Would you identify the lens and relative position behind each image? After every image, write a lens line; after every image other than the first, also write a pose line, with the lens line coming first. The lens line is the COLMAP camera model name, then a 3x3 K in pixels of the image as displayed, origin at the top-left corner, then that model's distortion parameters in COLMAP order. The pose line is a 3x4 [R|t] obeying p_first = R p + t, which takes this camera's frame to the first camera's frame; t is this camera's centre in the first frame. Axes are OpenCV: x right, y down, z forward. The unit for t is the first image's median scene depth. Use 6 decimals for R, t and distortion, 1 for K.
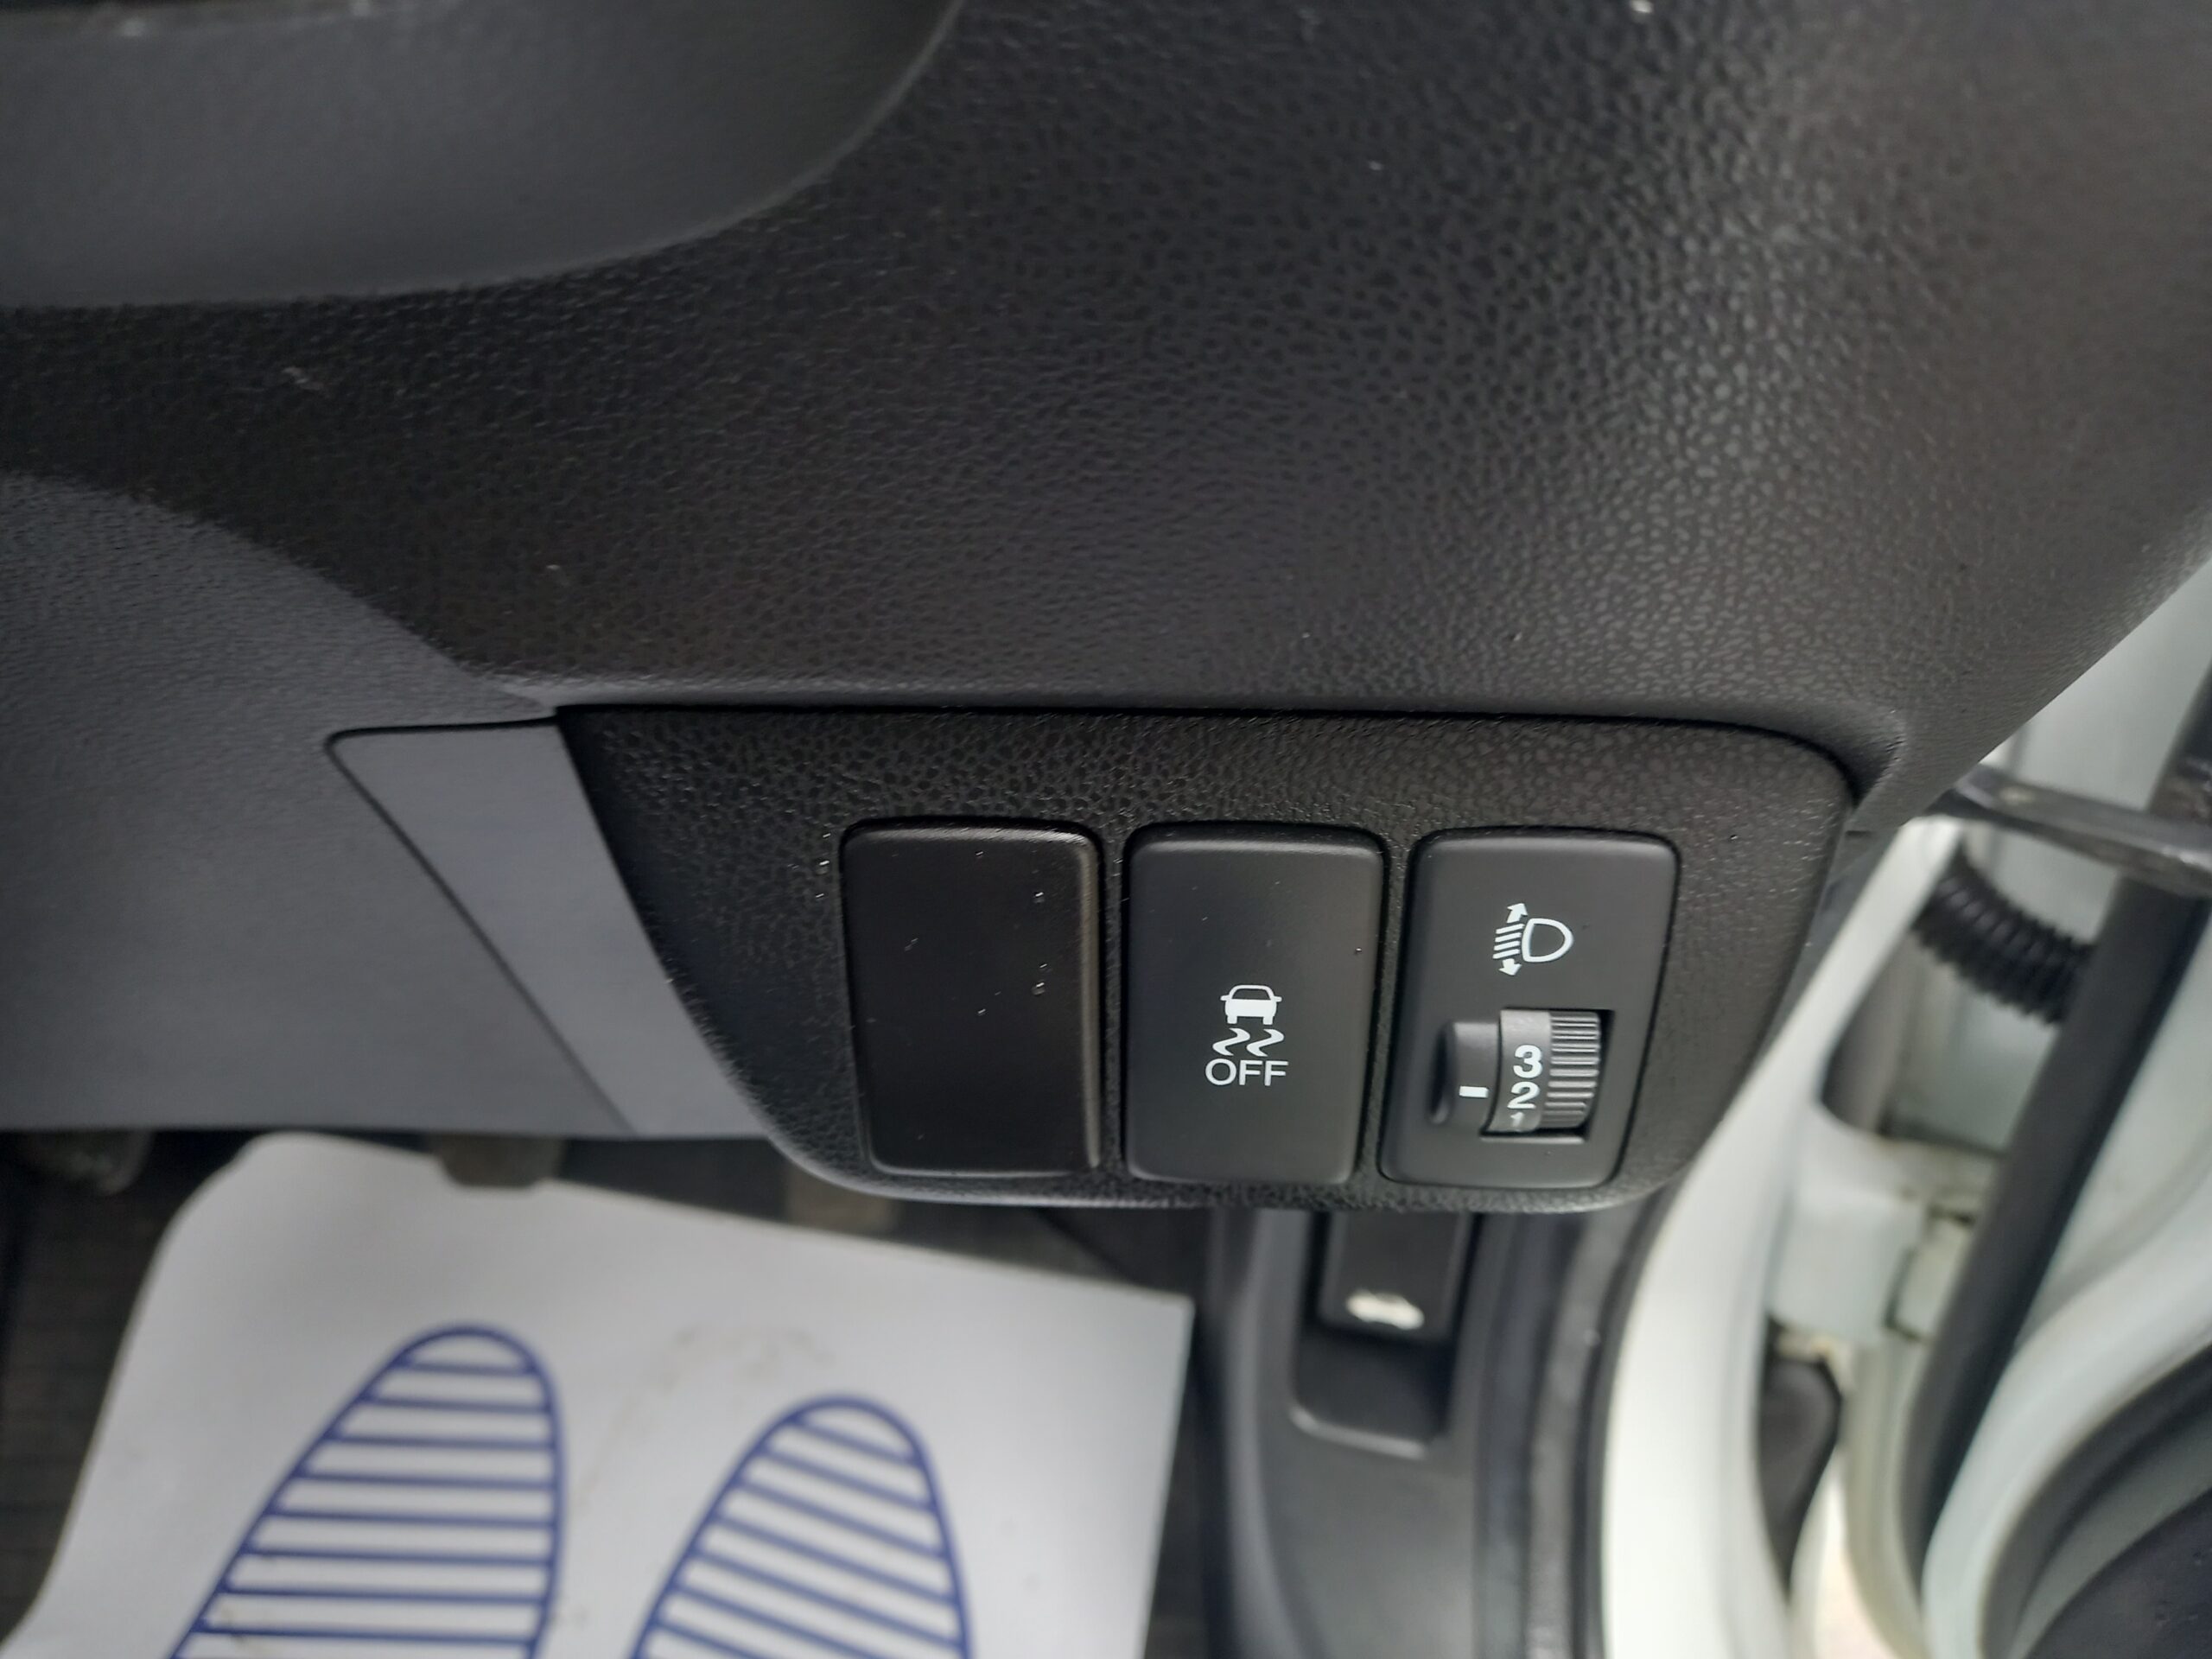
lens RADIAL K [[1713.6, 0, 1144.0], [0, 1713.6, 828.4], [0, 0, 1]] dist [0.002321, -0.053749]
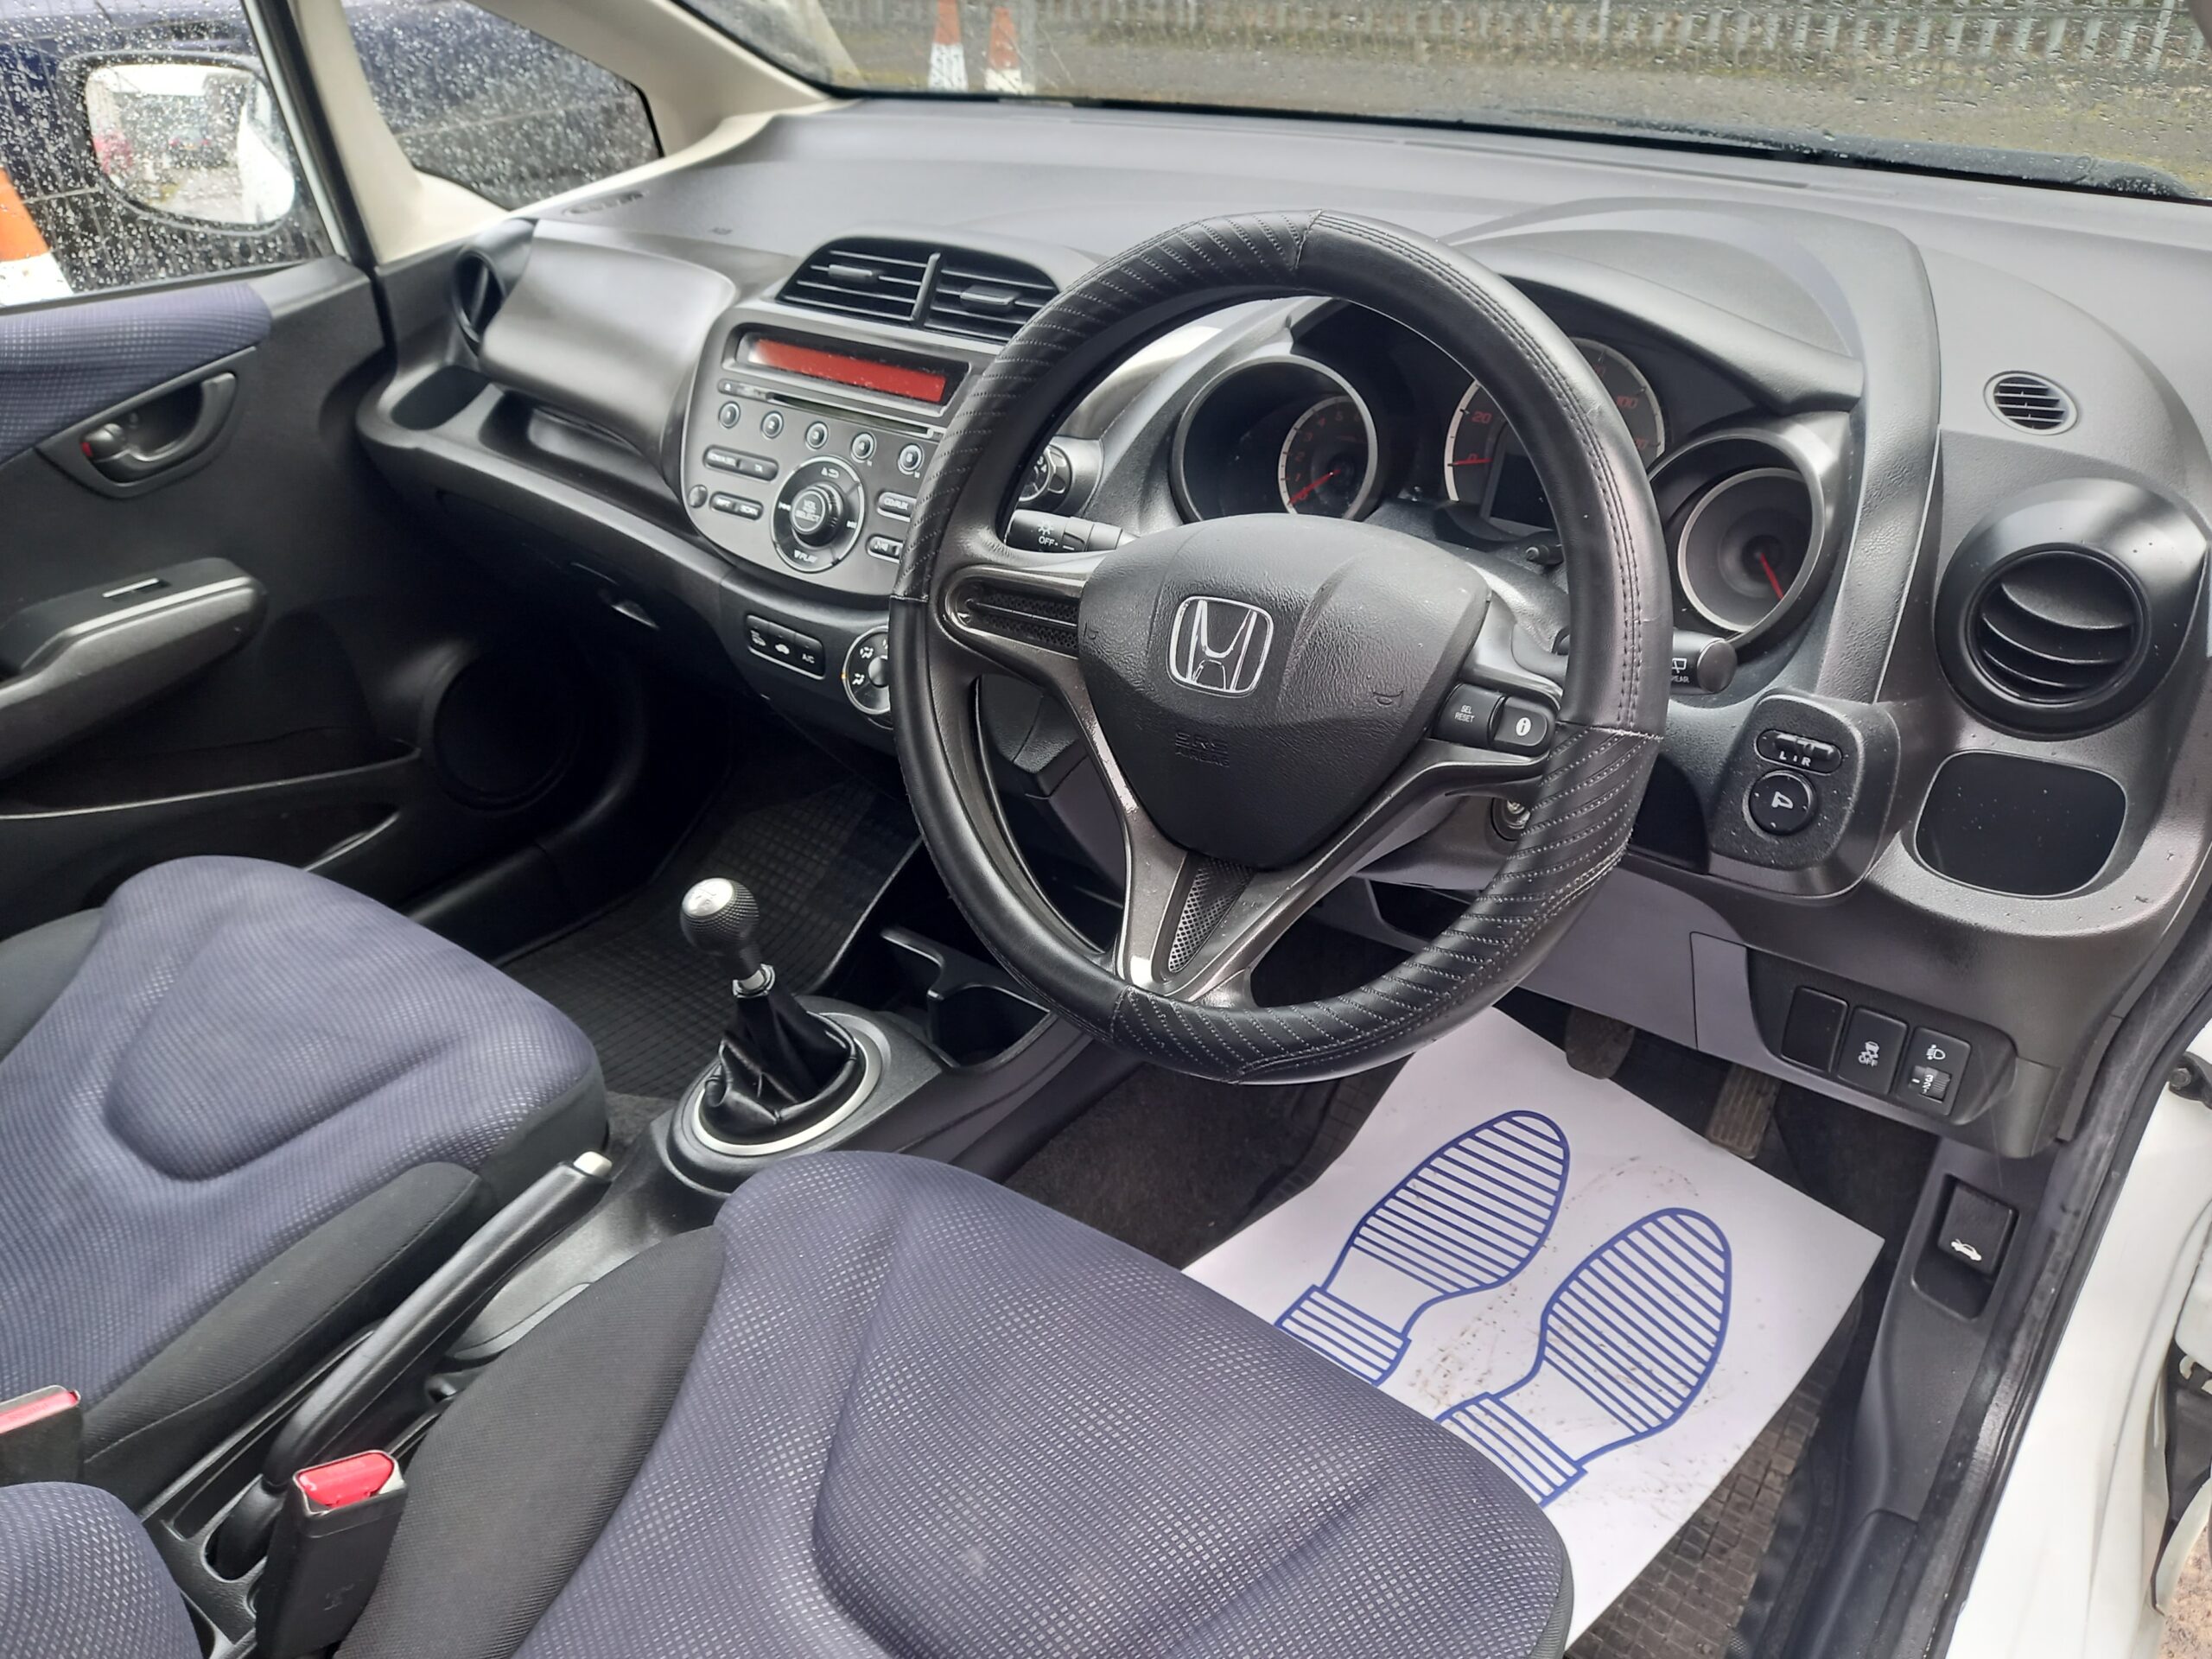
lens RADIAL K [[1617.2, 0, 1098.5], [0, 1617.2, 834.1], [0, 0, 1]] dist [0.071091, -0.074055]
pose [[0.802501, 0.285494, -0.523914, 0.164626], [-0.292617, 0.953560, 0.071405, -0.048415], [0.519969, 0.096004, 0.848773, -1.220037]]
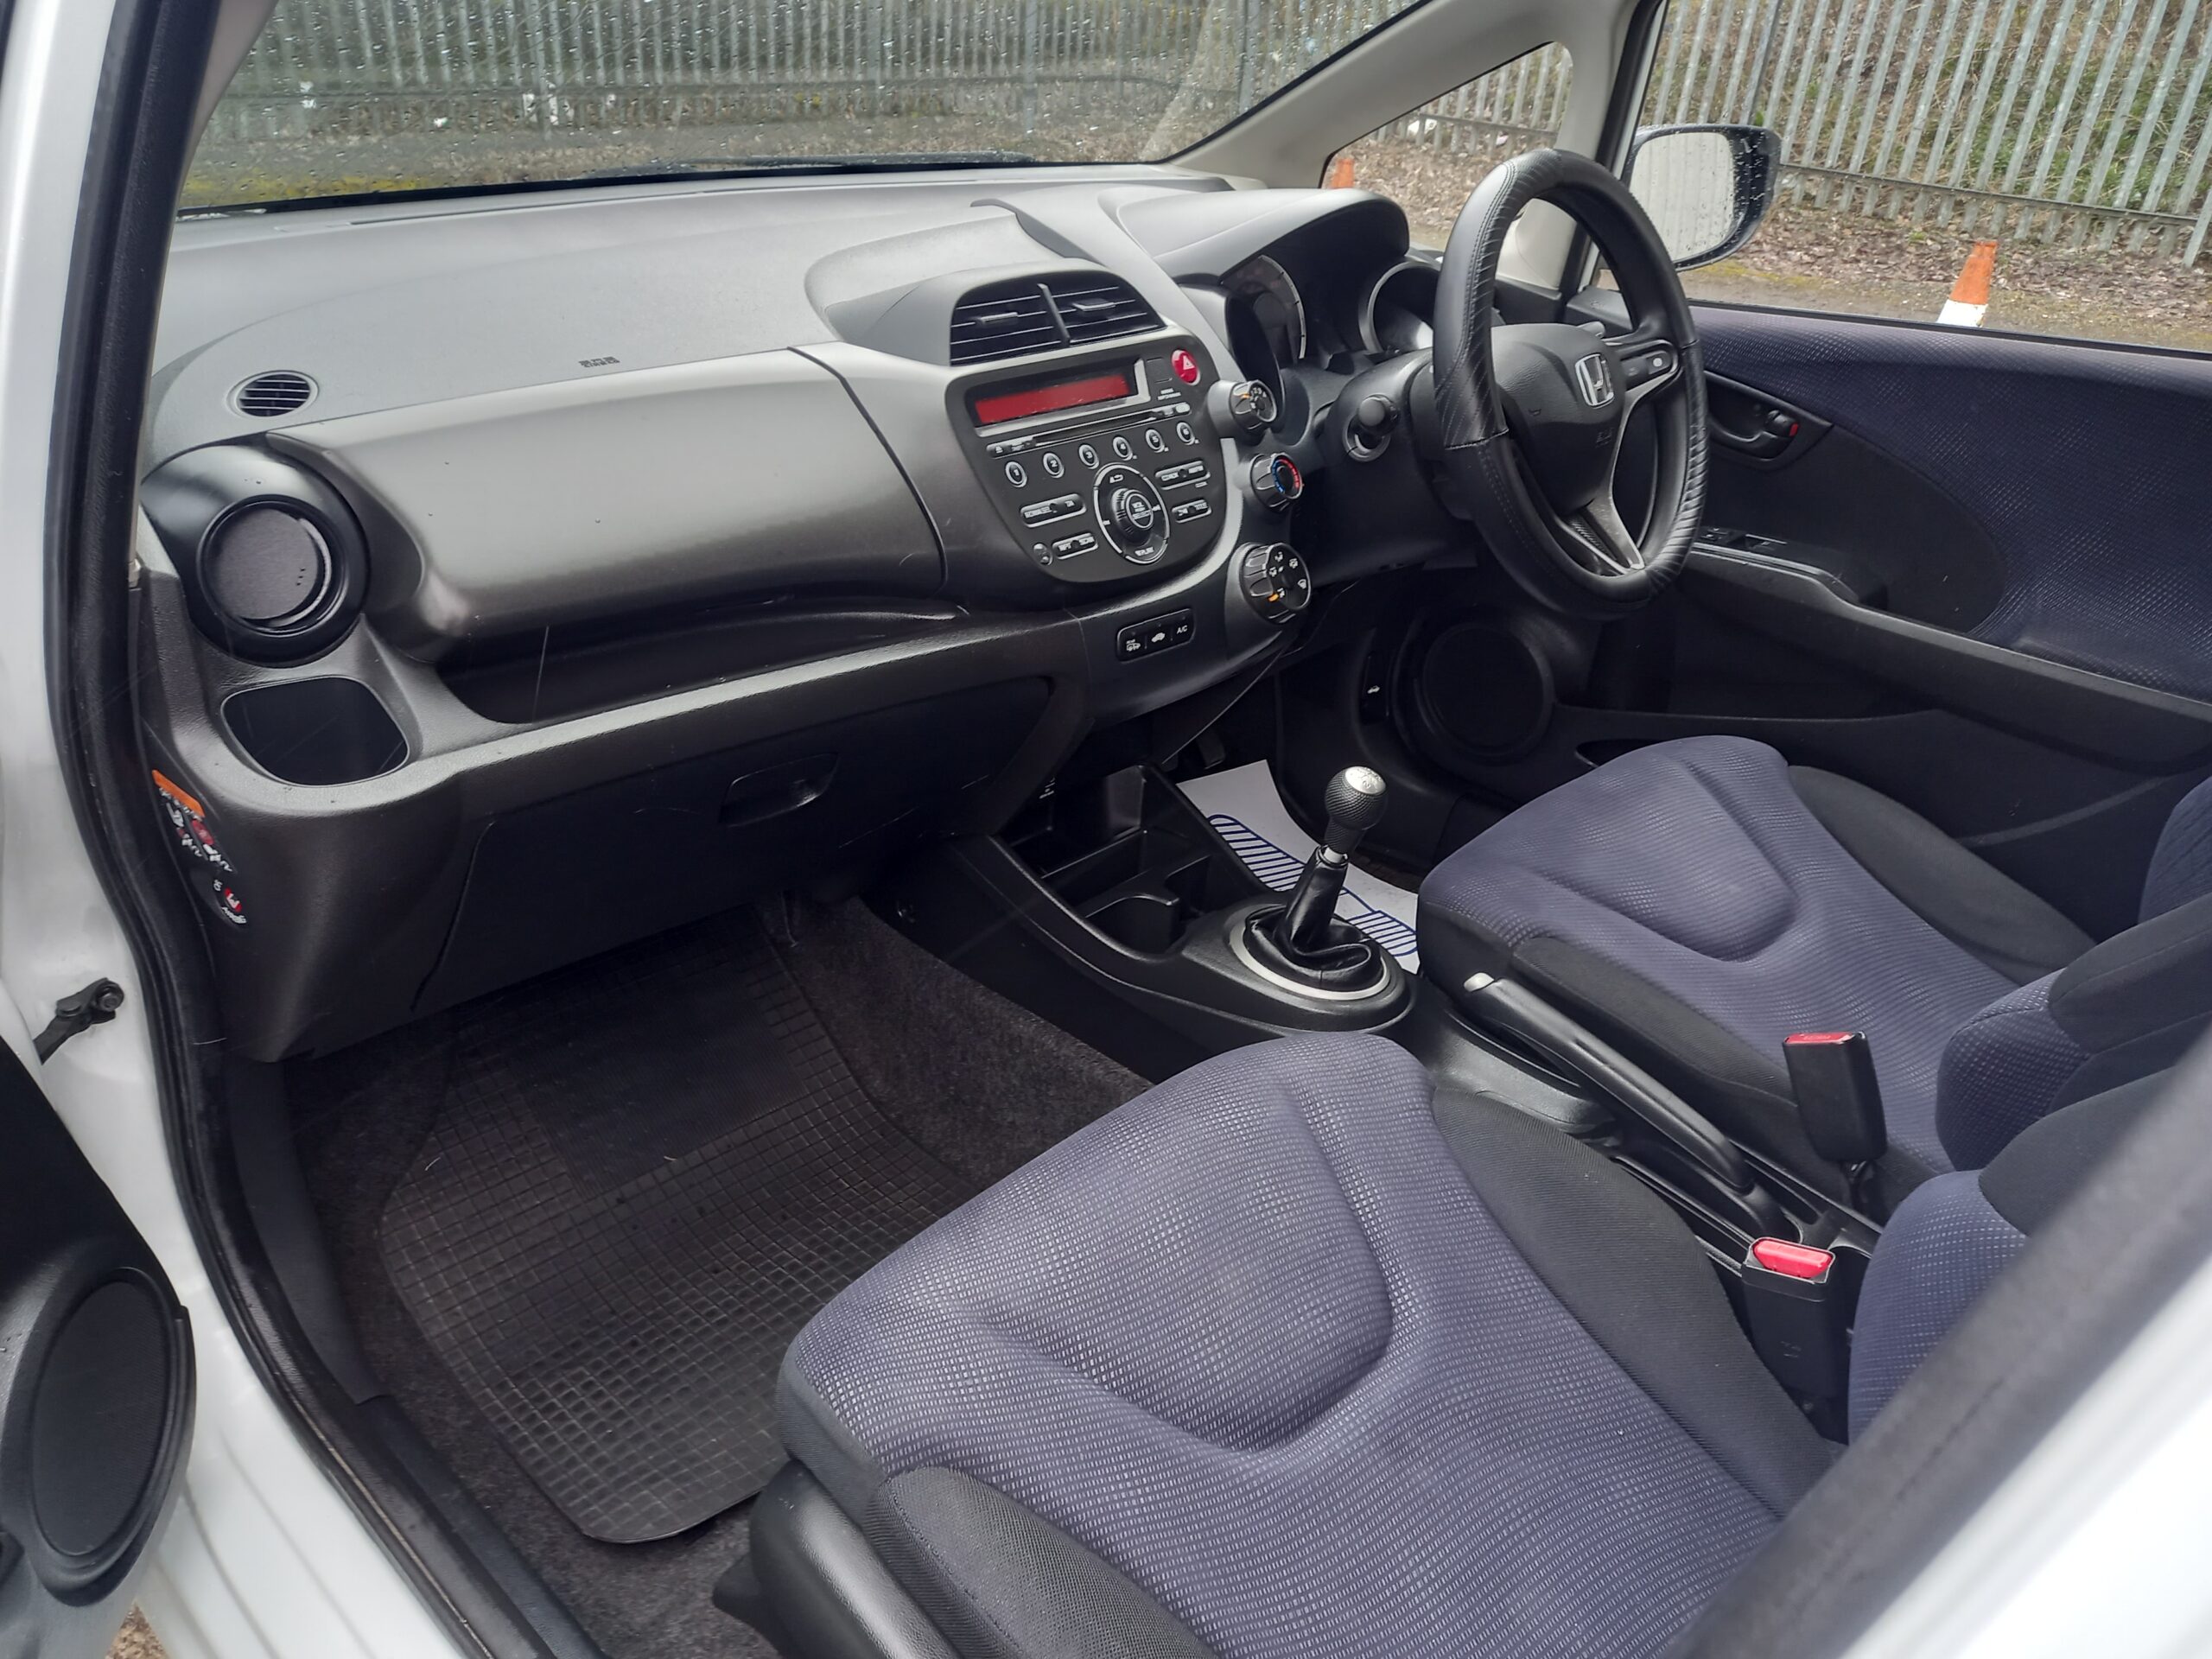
lens RADIAL K [[1622.2, 0, 1106.7], [0, 1622.2, 843.9], [0, 0, 1]] dist [0.068340, -0.073145]
pose [[0.678691, -0.331649, 0.655277, -2.538464], [0.364766, 0.926624, 0.091183, 0.016533], [-0.637436, 0.177137, 0.749865, -1.317167]]
